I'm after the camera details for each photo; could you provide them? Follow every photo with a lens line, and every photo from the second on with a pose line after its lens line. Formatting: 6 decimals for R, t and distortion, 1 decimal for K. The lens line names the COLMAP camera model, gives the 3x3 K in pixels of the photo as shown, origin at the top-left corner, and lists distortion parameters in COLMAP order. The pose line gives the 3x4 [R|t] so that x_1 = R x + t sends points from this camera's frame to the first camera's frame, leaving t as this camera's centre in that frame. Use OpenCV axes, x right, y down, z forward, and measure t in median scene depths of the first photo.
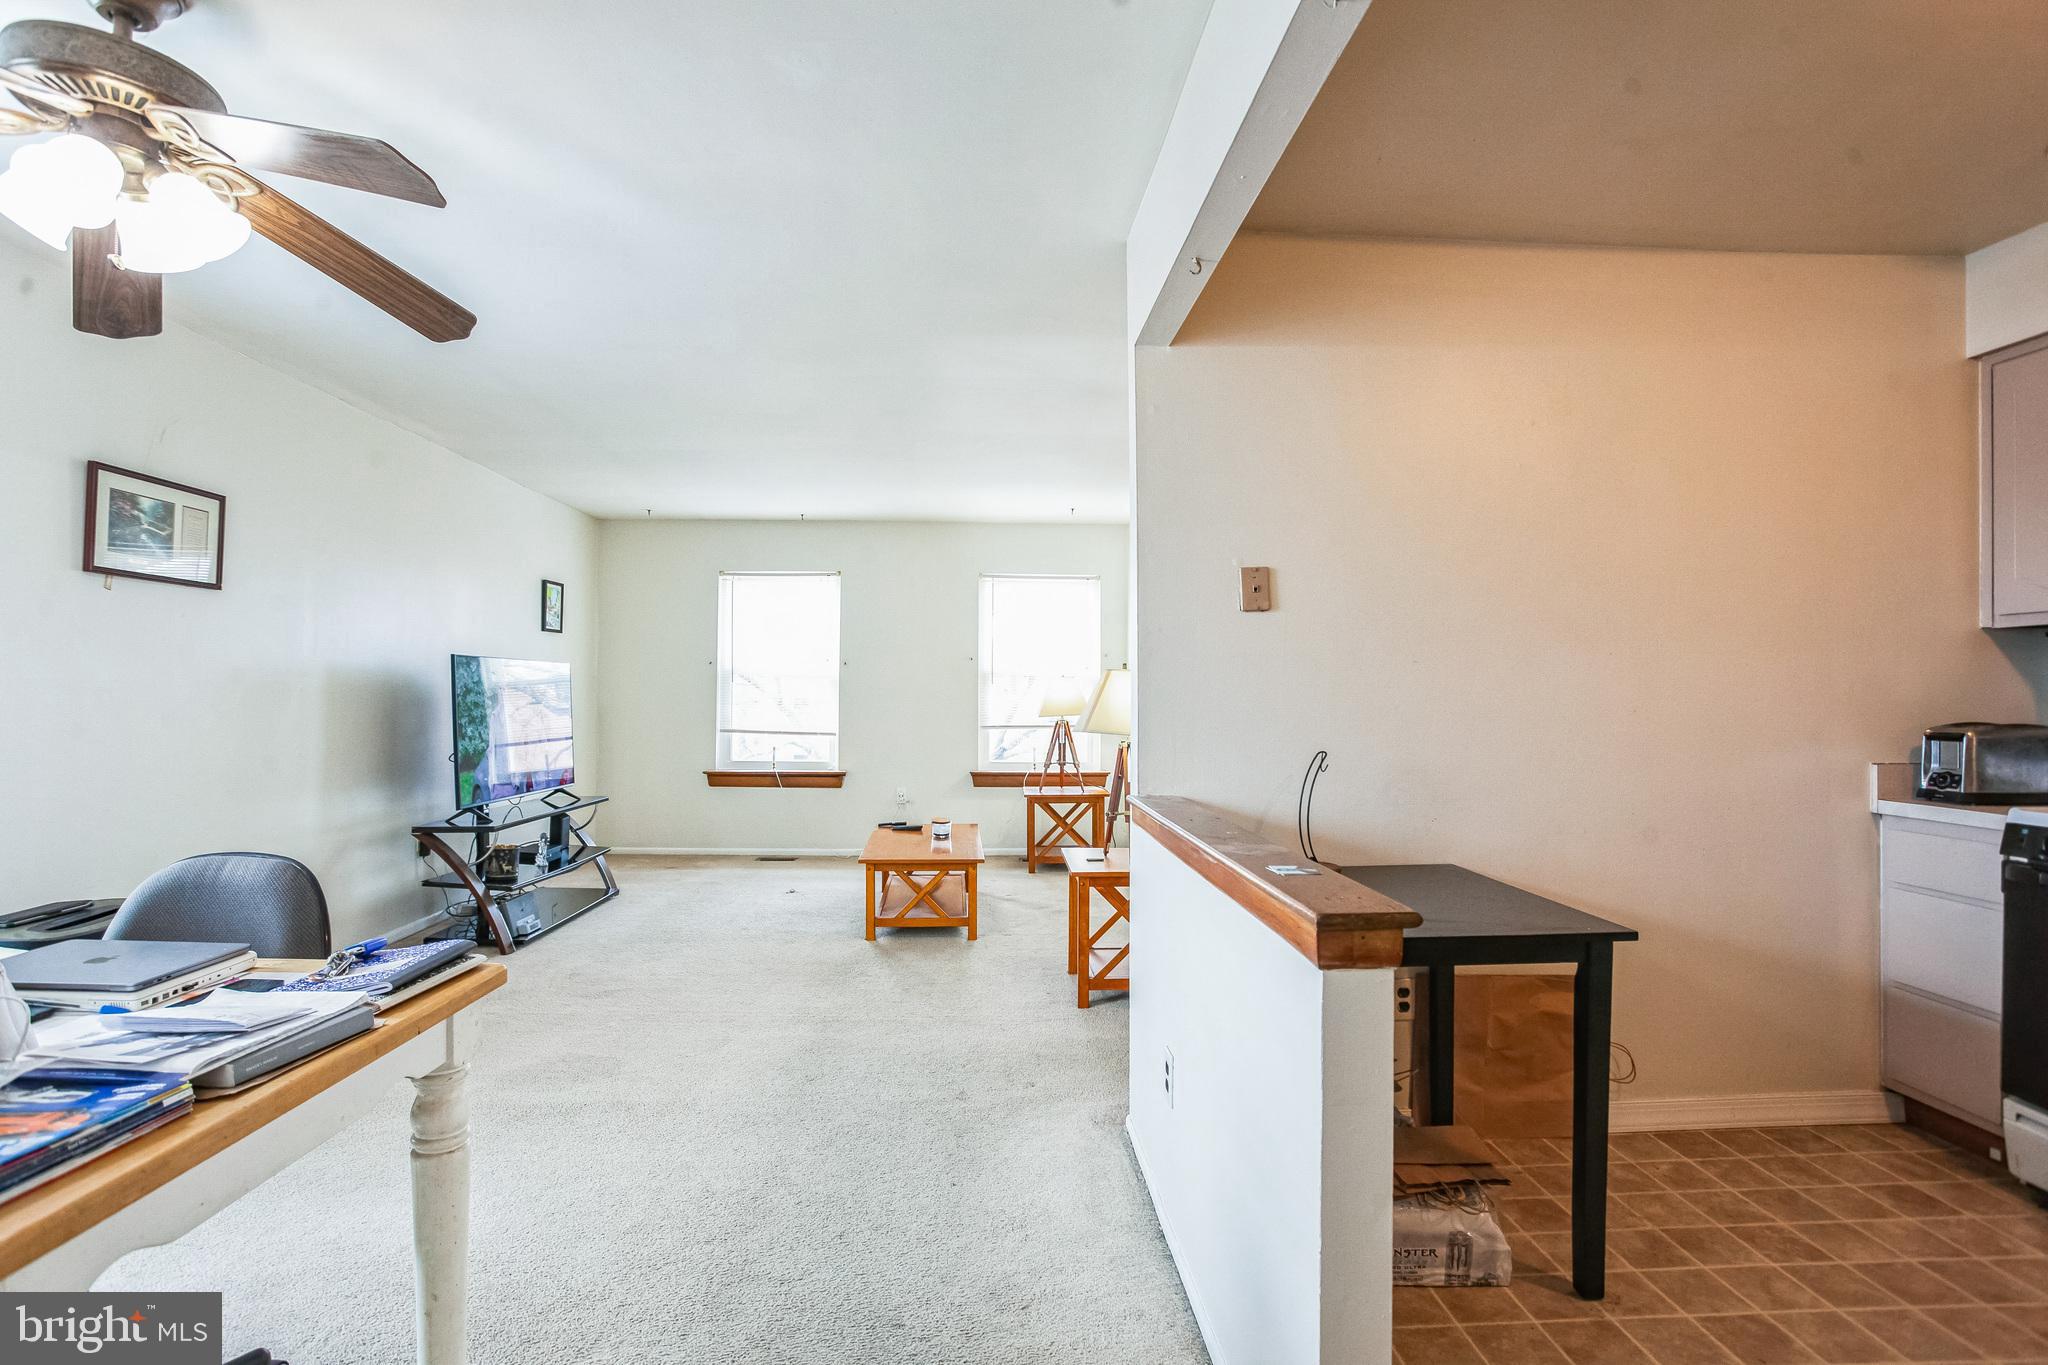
lens RADIAL K [[1034.0, 0, 1017.4], [0, 1034.0, 688.6], [0, 0, 1]] dist [-0.065237, 0.030233]
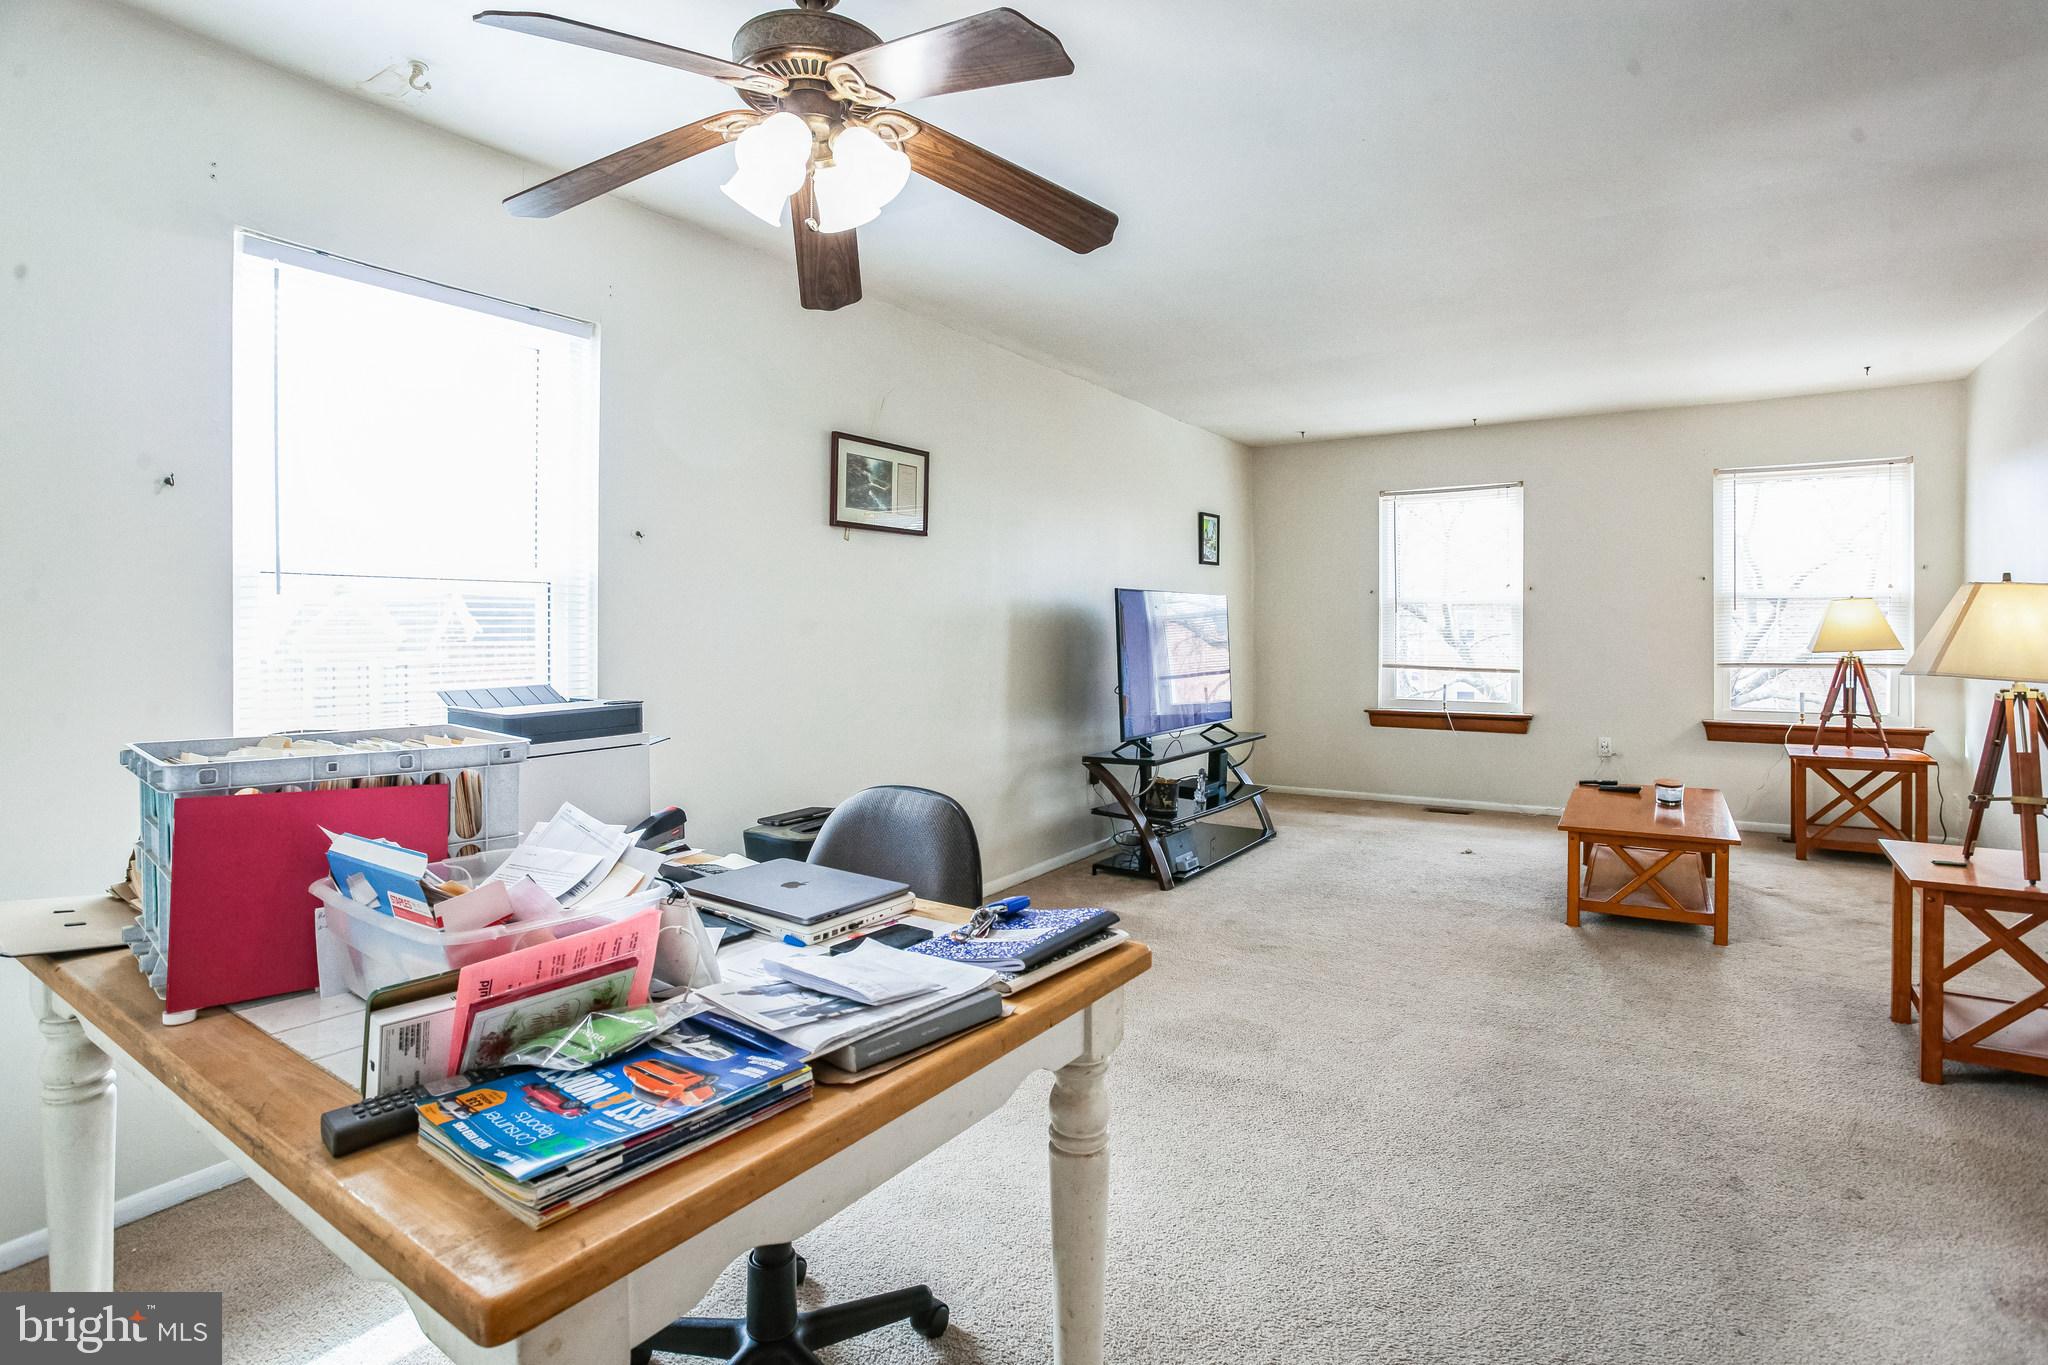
lens RADIAL K [[1022.8, 0, 1020.9], [0, 1022.8, 639.0], [0, 0, 1]] dist [-0.074198, 0.030627]
pose [[0.817175, -0.002210, -0.576386, -0.059572], [0.012208, 0.999835, 0.013474, 0.002075], [0.576260, -0.018047, 0.817067, 0.144596]]
